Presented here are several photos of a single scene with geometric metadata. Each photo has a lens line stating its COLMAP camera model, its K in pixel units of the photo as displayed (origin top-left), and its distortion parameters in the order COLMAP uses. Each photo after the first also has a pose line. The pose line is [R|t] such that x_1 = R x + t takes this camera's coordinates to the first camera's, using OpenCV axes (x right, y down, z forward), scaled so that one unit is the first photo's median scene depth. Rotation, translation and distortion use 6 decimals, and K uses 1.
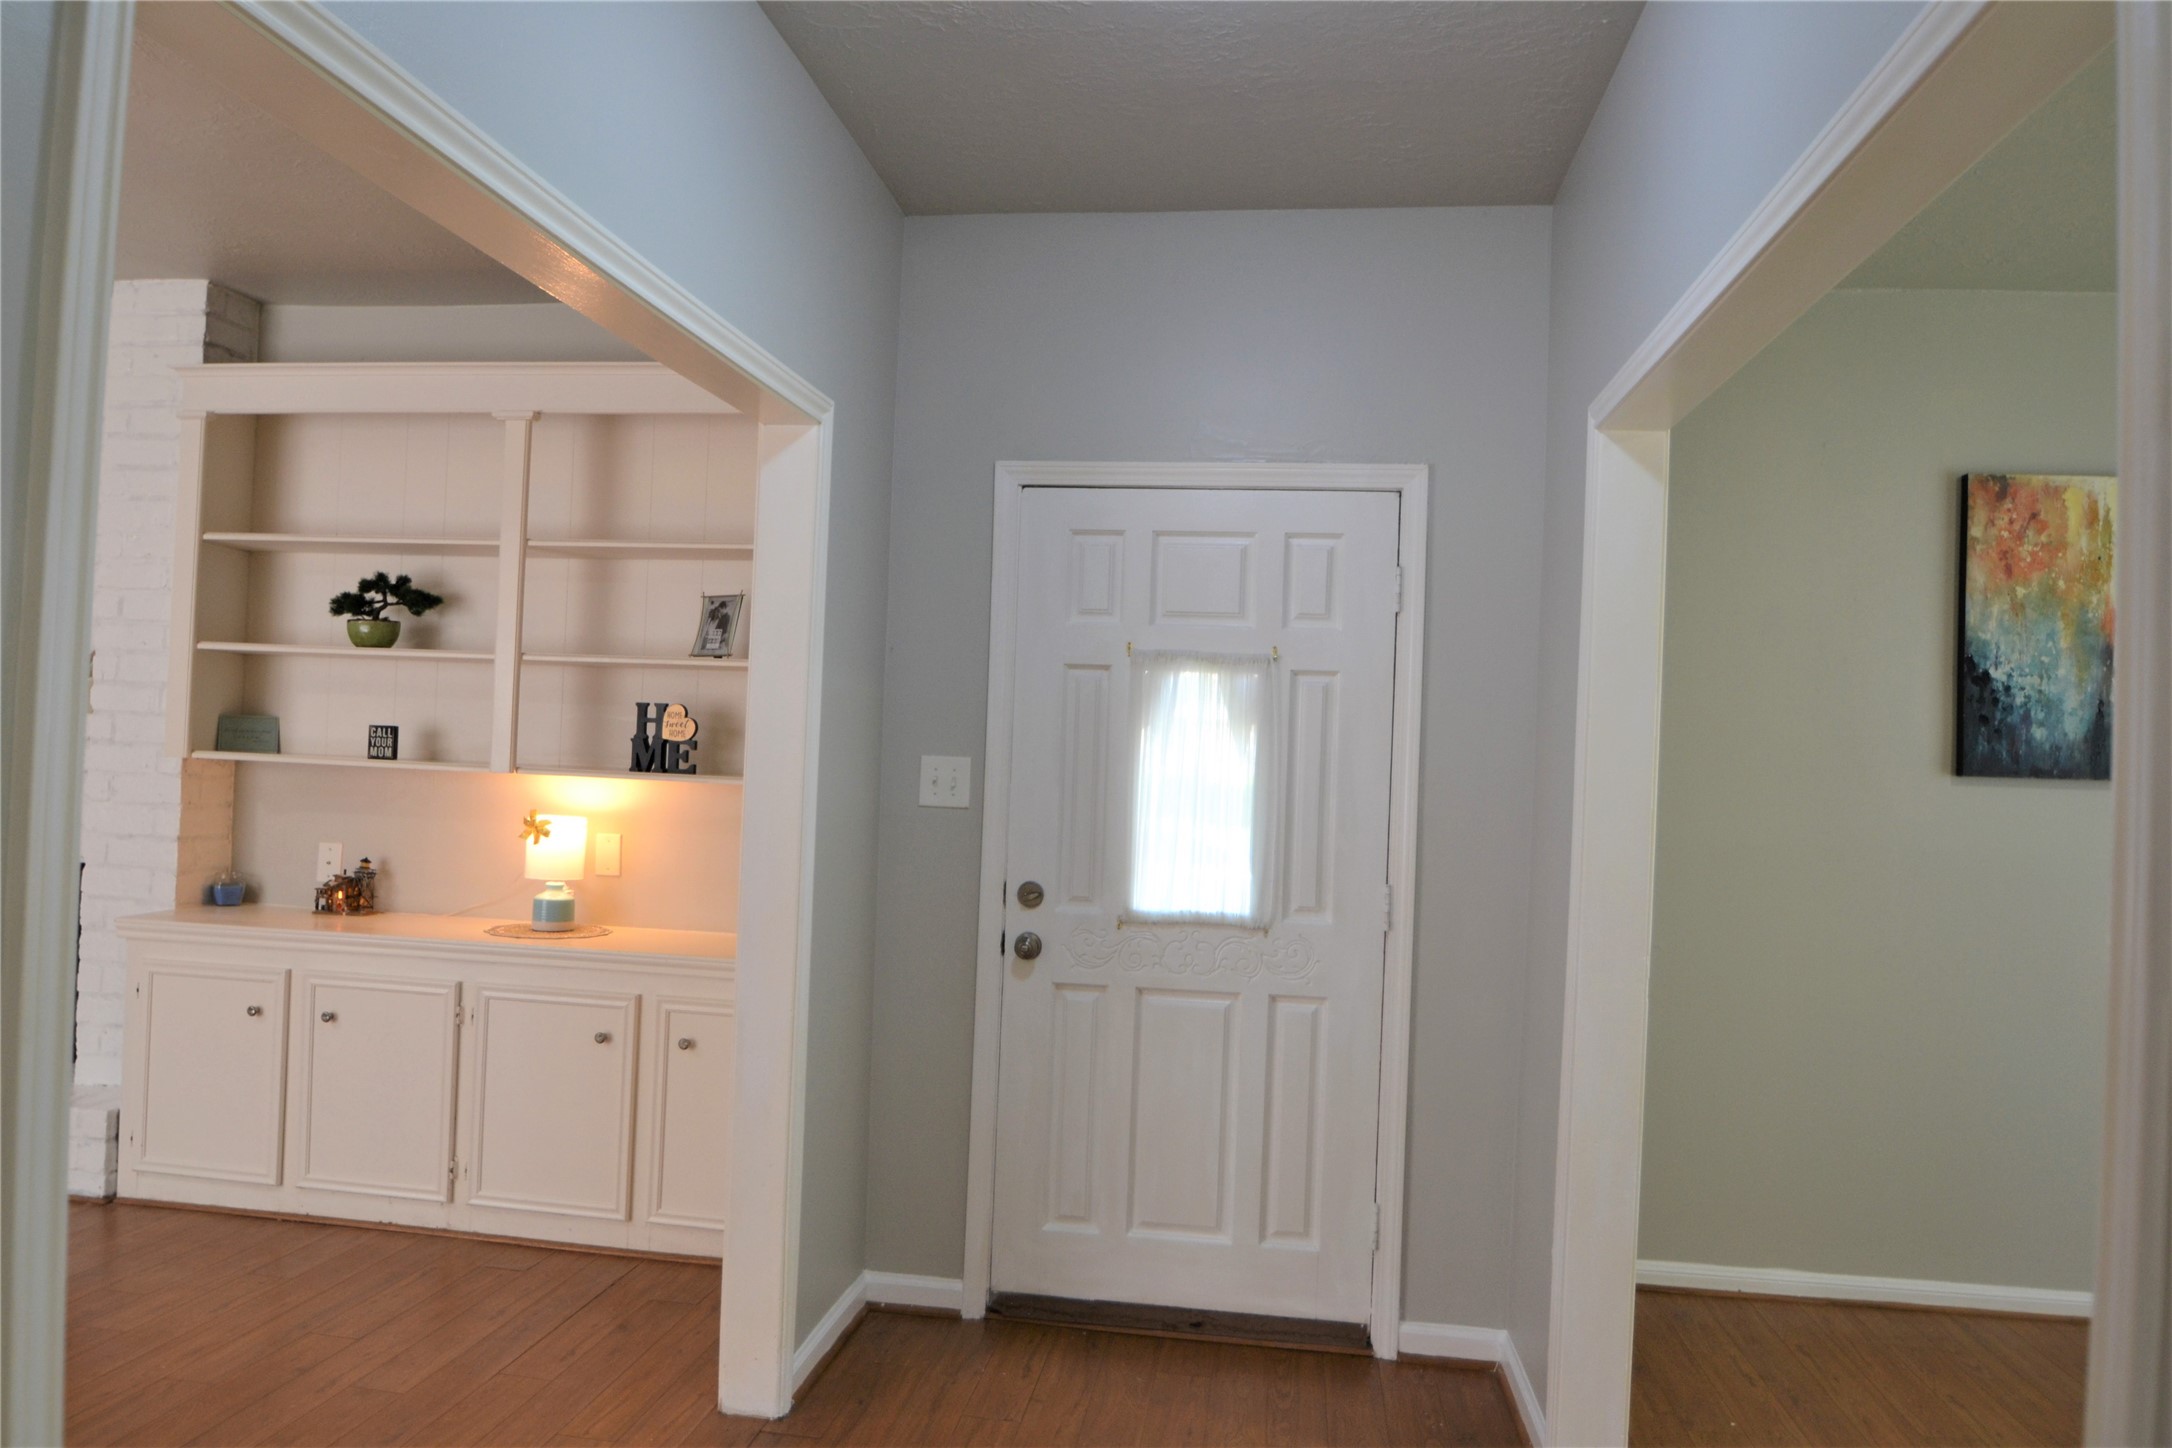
lens RADIAL K [[1482.6, 0, 1070.2], [0, 1482.6, 723.6], [0, 0, 1]] dist [-0.039826, 0.004871]
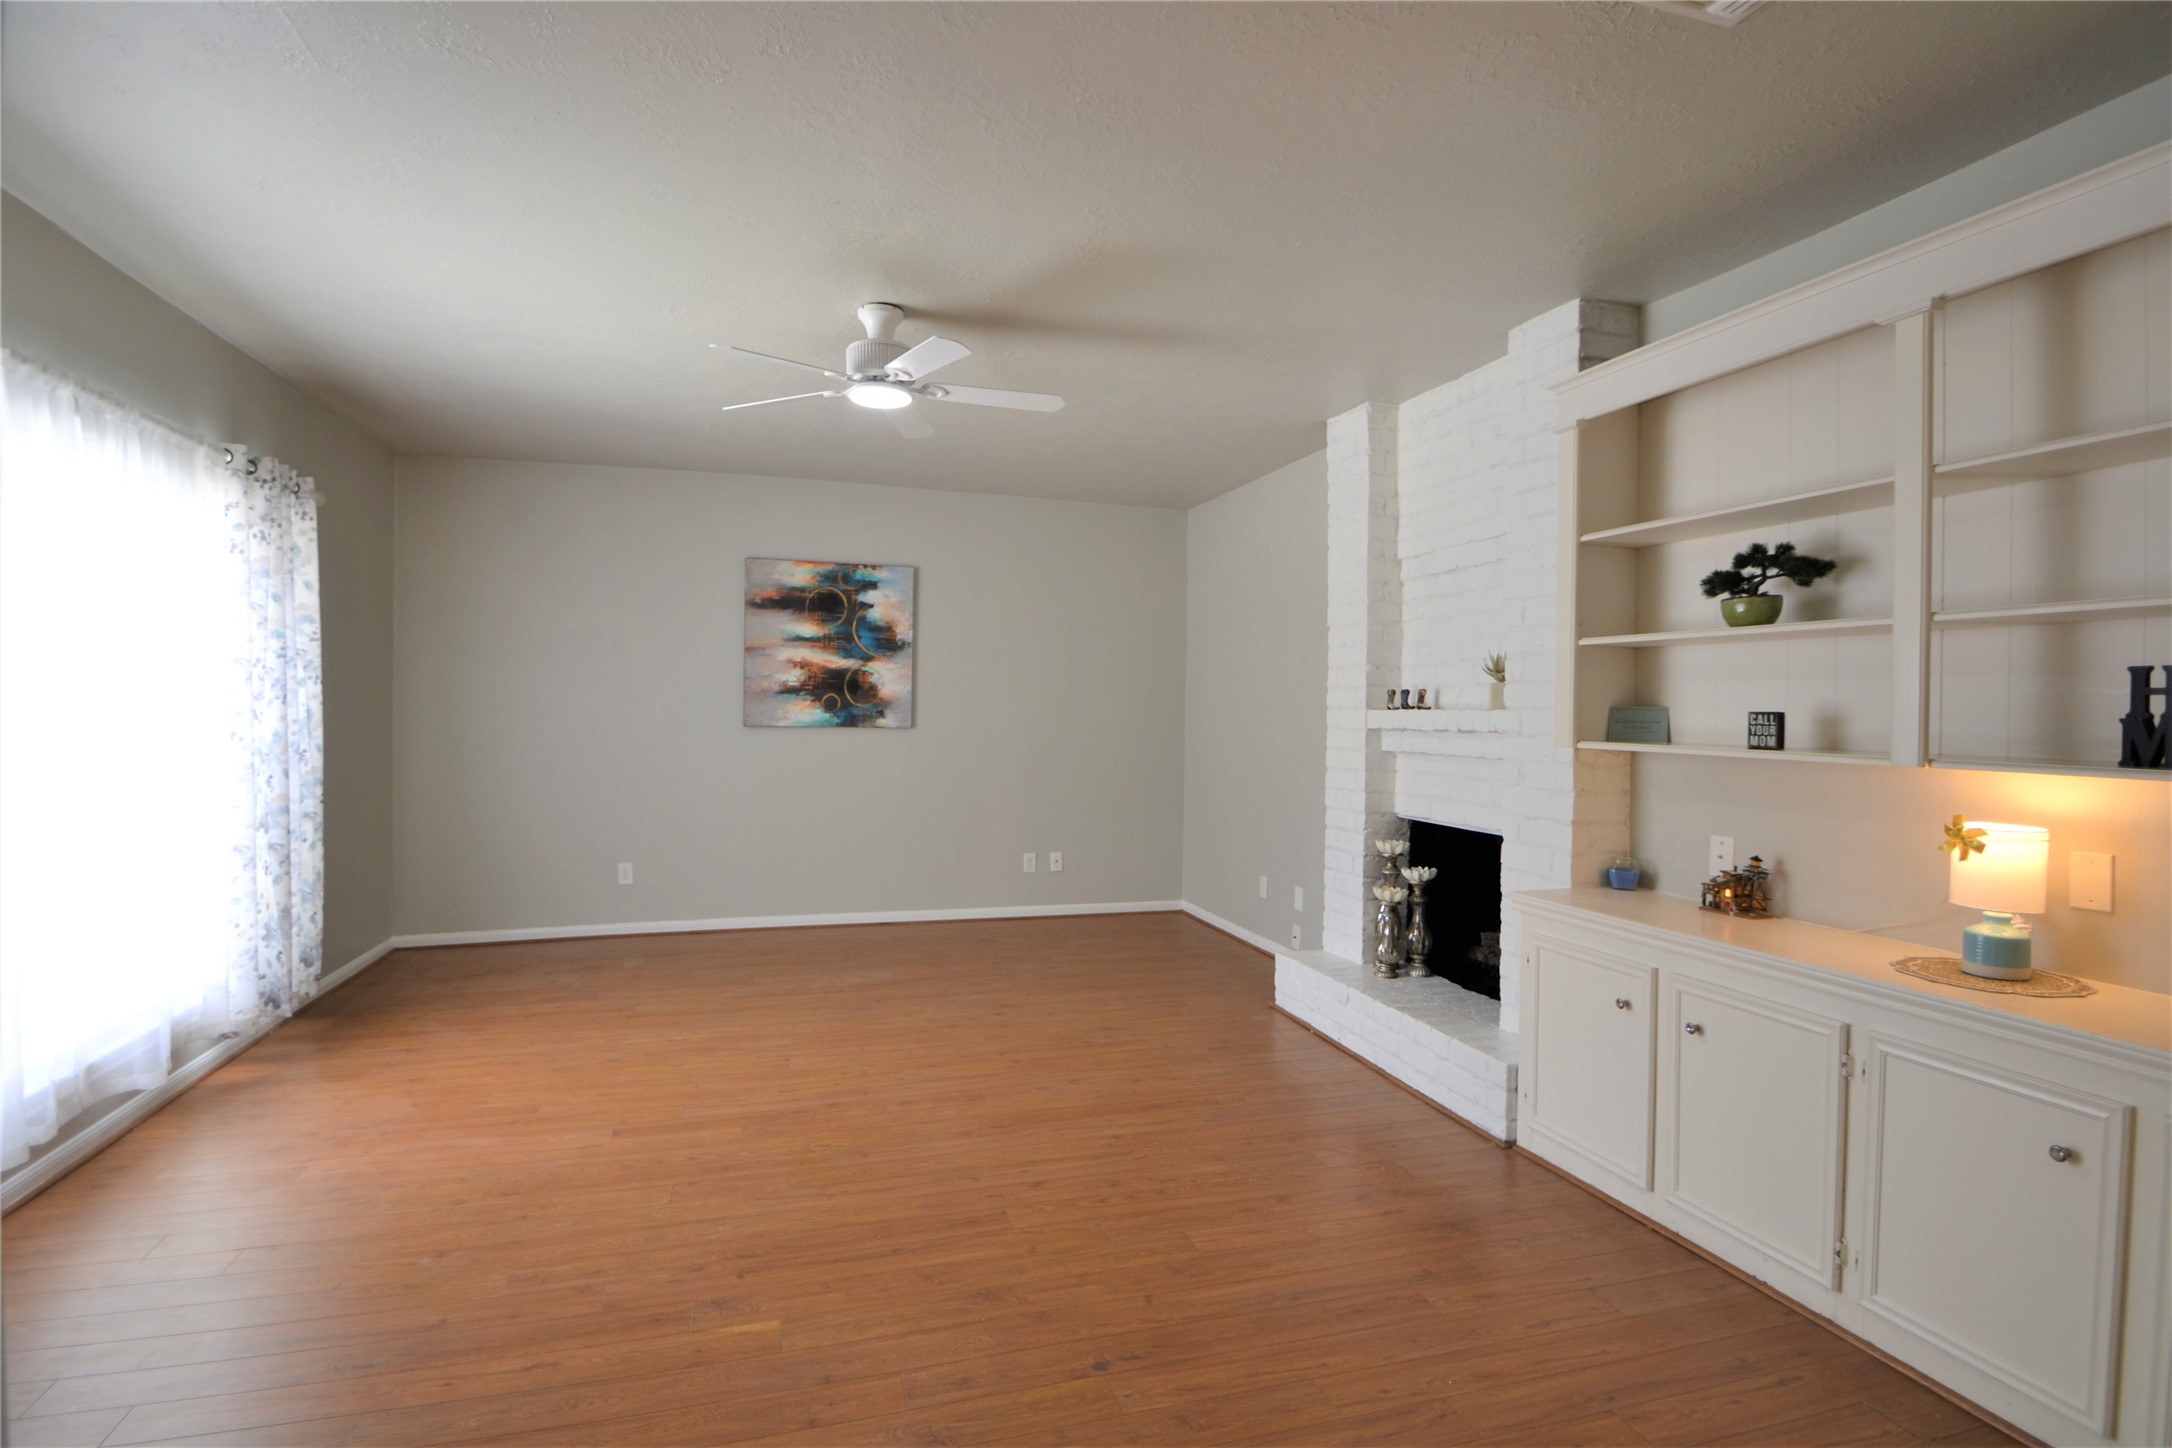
lens RADIAL K [[1046.1, 0, 1067.7], [0, 1046.1, 720.8], [0, 0, 1]] dist [0.006093, -0.018226]
pose [[0.418964, -0.024087, -0.907683, -0.072361], [0.023916, 0.999594, -0.015487, 0.007347], [0.907688, -0.015219, 0.419370, 0.387773]]
